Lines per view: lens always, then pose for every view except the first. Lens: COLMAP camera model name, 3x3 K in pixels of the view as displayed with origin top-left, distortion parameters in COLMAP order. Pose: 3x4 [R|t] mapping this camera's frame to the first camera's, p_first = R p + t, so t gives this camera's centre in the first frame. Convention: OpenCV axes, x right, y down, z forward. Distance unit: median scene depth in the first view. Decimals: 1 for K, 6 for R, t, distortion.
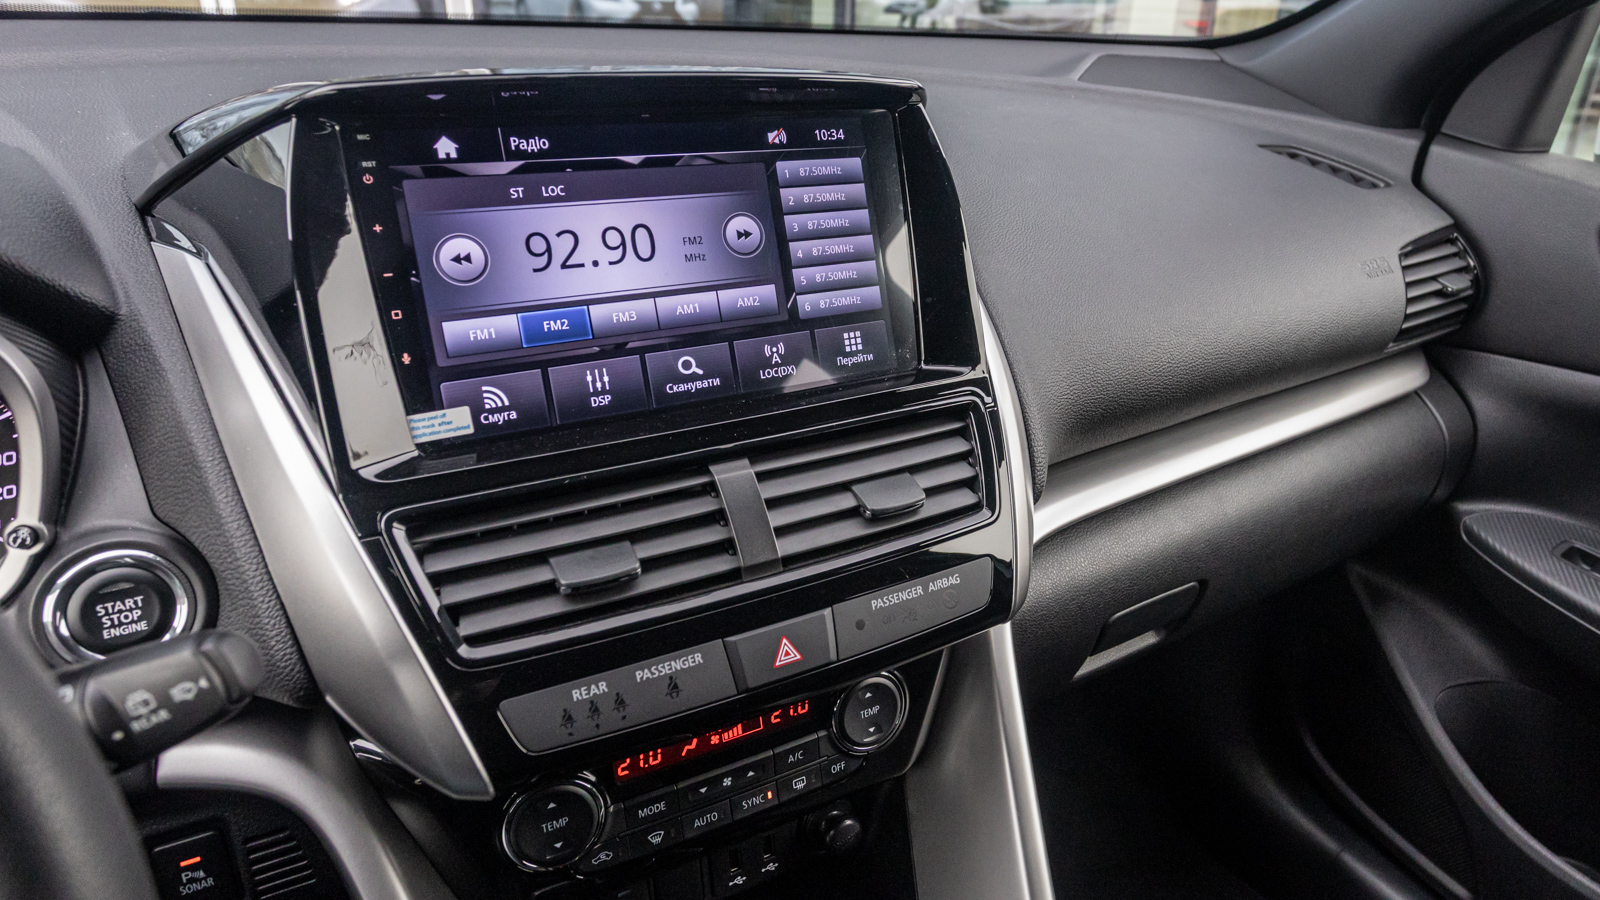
lens RADIAL K [[1011.5, 0, 903.2], [0, 1011.5, 436.2], [0, 0, 1]] dist [-0.004622, 0.002361]
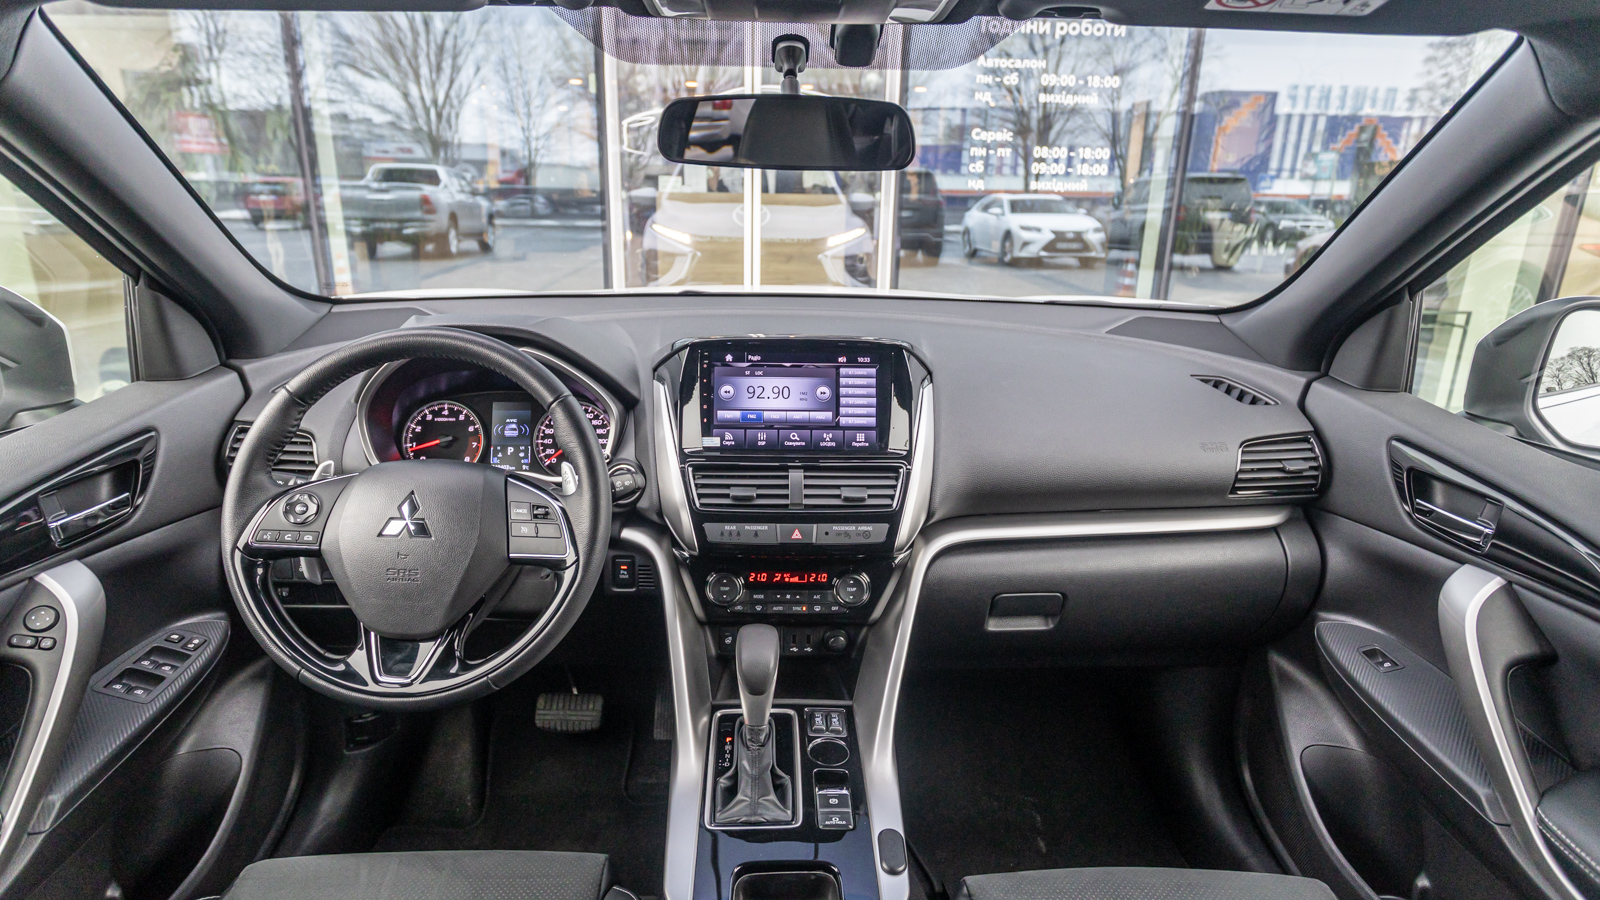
lens RADIAL K [[813.4, 0, 794.6], [0, 813.4, 467.3], [0, 0, 1]] dist [-0.002925, 0.000260]
pose [[0.864682, 0.125138, -0.486482, 0.931599], [-0.184882, 0.979772, -0.076585, 0.194409], [0.467058, 0.156163, 0.870328, -0.993944]]
